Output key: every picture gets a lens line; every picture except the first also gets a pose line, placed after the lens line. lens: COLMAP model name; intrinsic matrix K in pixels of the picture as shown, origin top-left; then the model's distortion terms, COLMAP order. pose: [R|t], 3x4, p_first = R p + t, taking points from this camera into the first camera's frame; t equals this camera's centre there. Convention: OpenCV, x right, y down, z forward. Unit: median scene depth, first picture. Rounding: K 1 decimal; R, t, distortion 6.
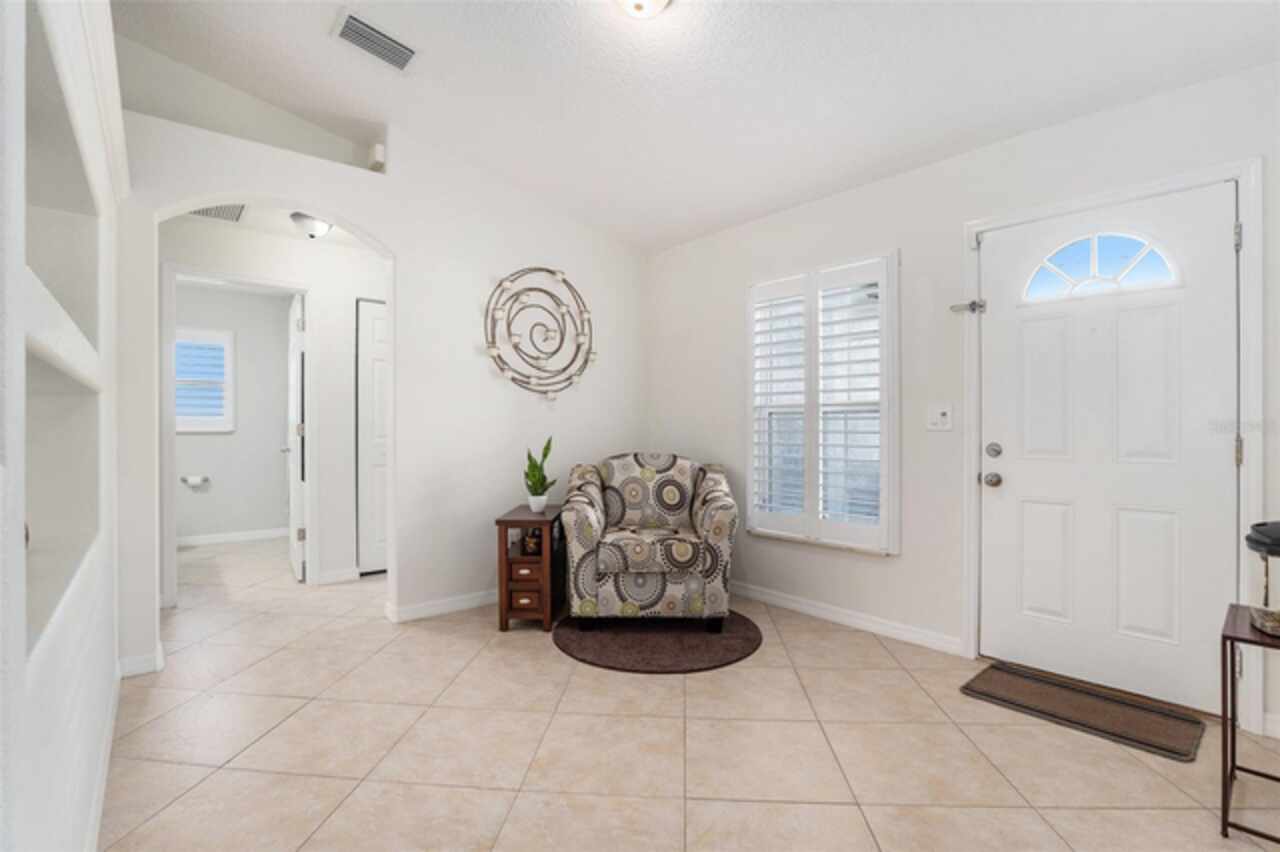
lens RADIAL K [[607.6, 0, 647.9], [0, 607.6, 420.0], [0, 0, 1]] dist [-0.034930, 0.000422]
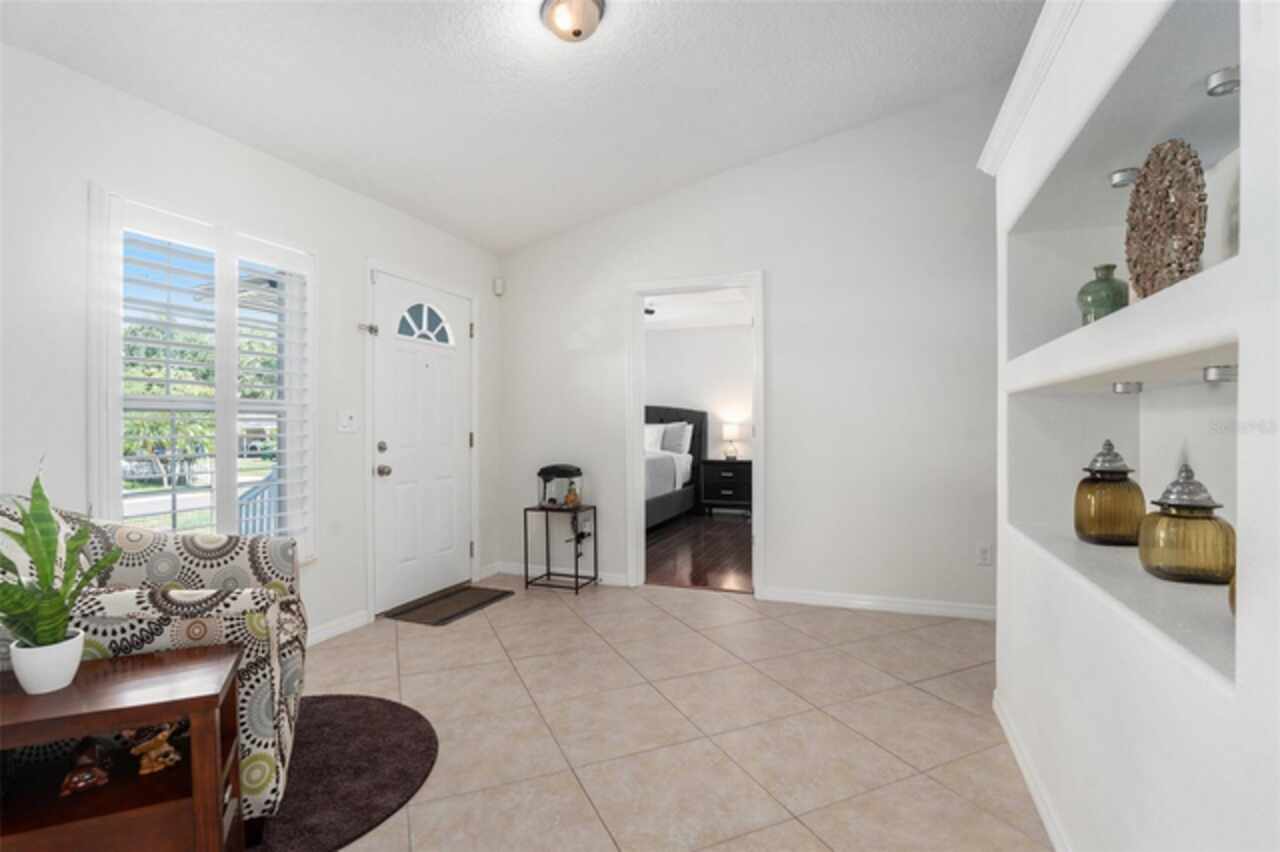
lens RADIAL K [[607.6, 0, 647.9], [0, 607.6, 420.0], [0, 0, 1]] dist [-0.034930, 0.000422]
pose [[-0.464579, 0.006825, 0.885505, -0.811777], [-0.003253, 0.999950, -0.009413, 0.003632], [-0.885526, -0.007254, -0.464534, 1.104390]]
